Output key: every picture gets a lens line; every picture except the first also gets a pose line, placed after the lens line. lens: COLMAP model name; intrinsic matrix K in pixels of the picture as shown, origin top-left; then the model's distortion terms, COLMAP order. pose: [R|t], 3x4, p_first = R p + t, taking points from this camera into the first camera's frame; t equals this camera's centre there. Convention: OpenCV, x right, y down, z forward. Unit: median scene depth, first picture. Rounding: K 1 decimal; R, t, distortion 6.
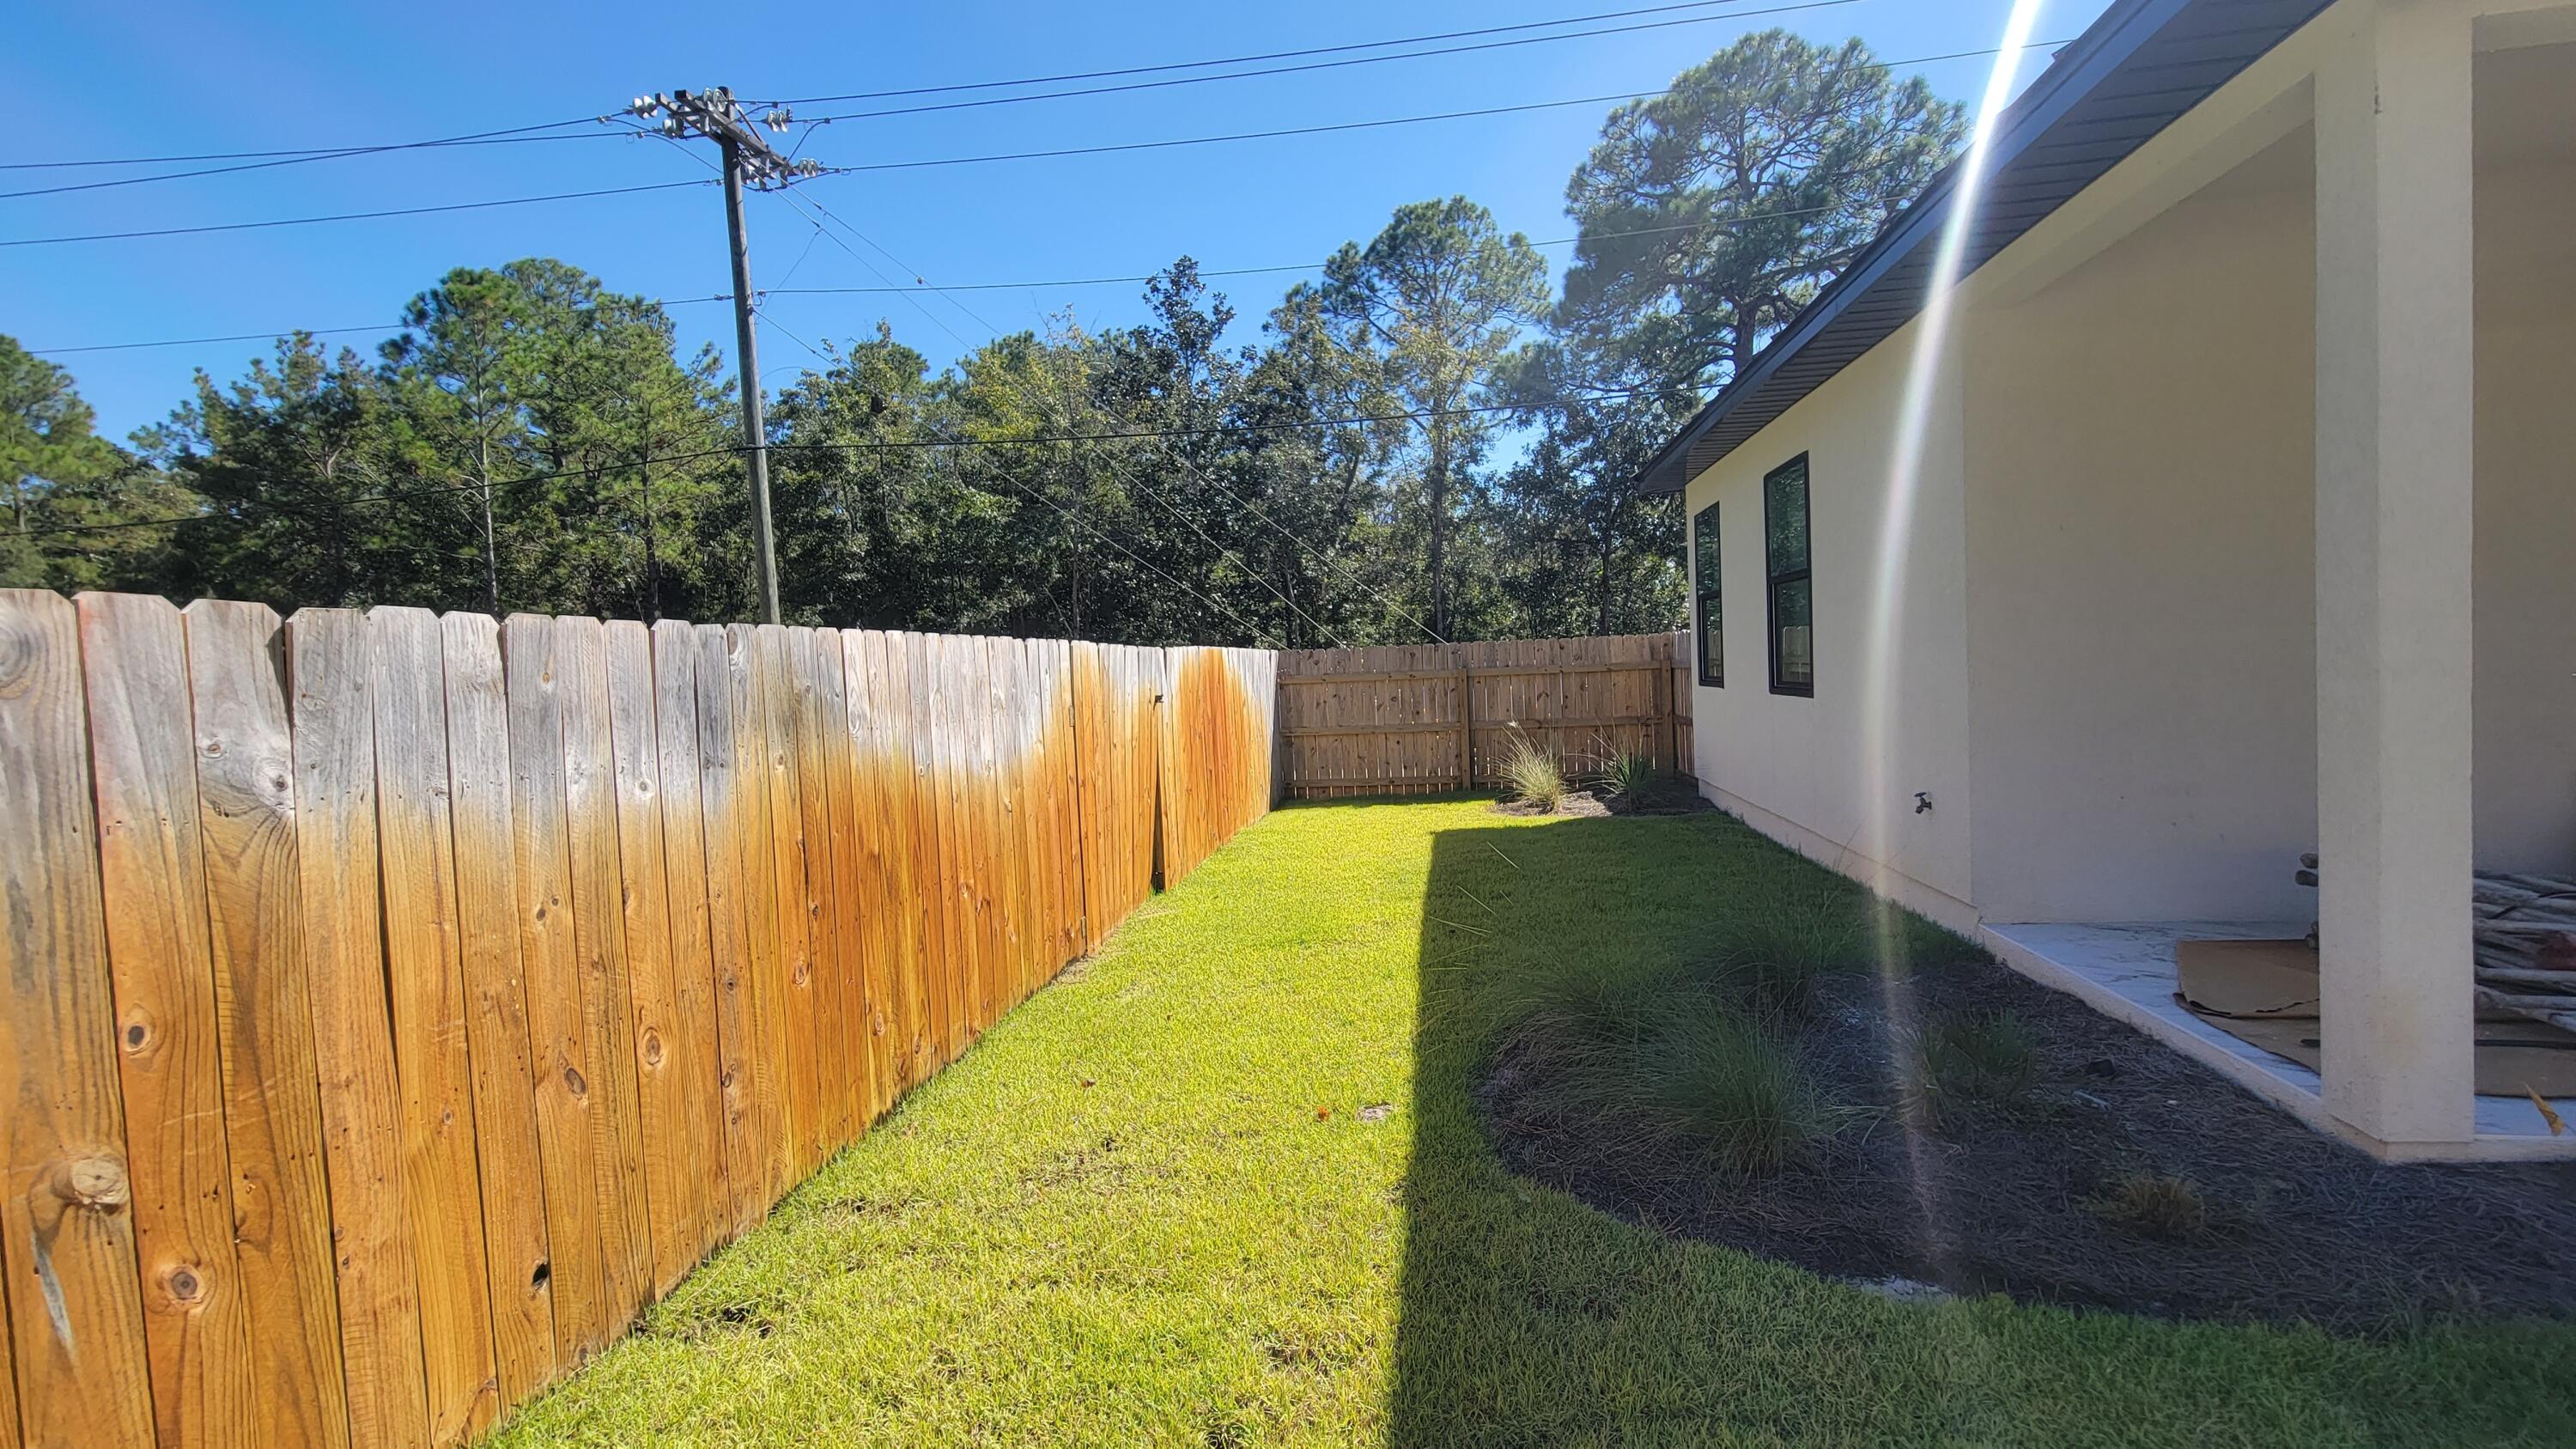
lens RADIAL K [[1056.7, 0, 1278.8], [0, 1056.7, 712.6], [0, 0, 1]] dist [0.000269, 0.000403]
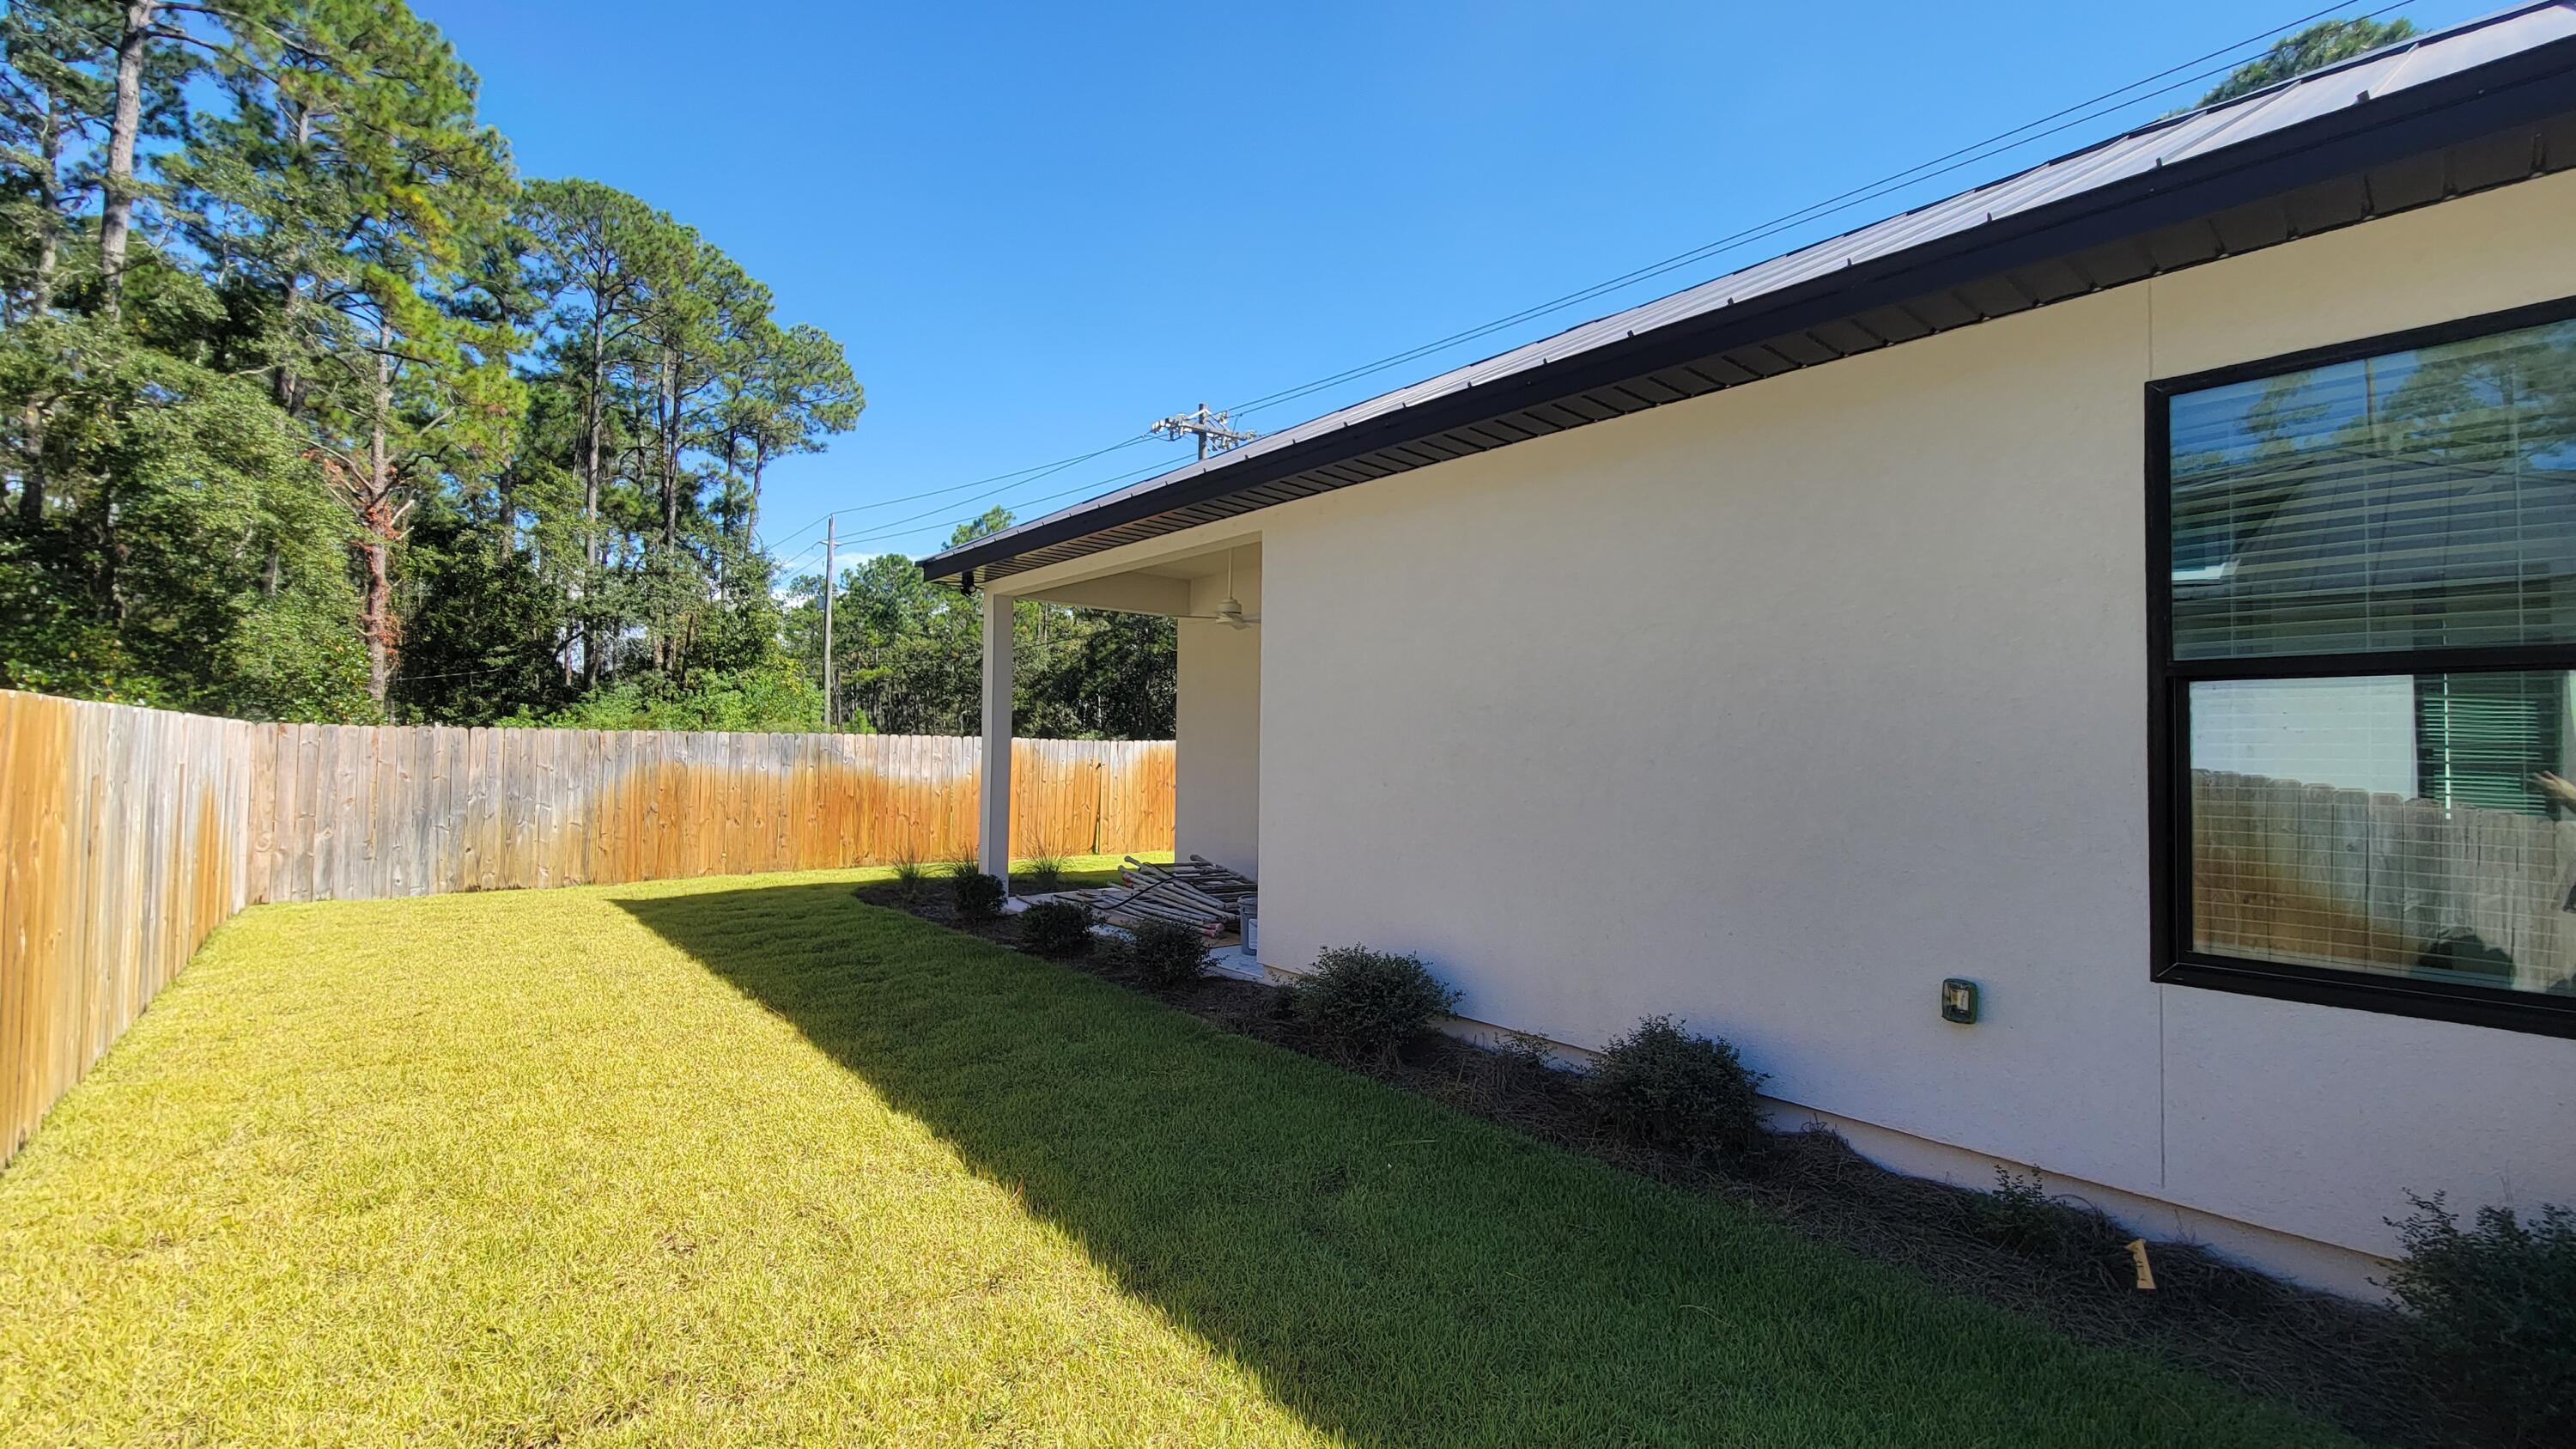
lens RADIAL K [[1055.6, 0, 1288.0], [0, 1055.6, 724.5], [0, 0, 1]] dist [0.000322, 0.000104]
pose [[0.763275, 0.042536, -0.644672, 0.379645], [-0.079527, 0.996428, -0.028413, -0.015617], [0.641161, 0.072955, 0.763931, -0.101417]]
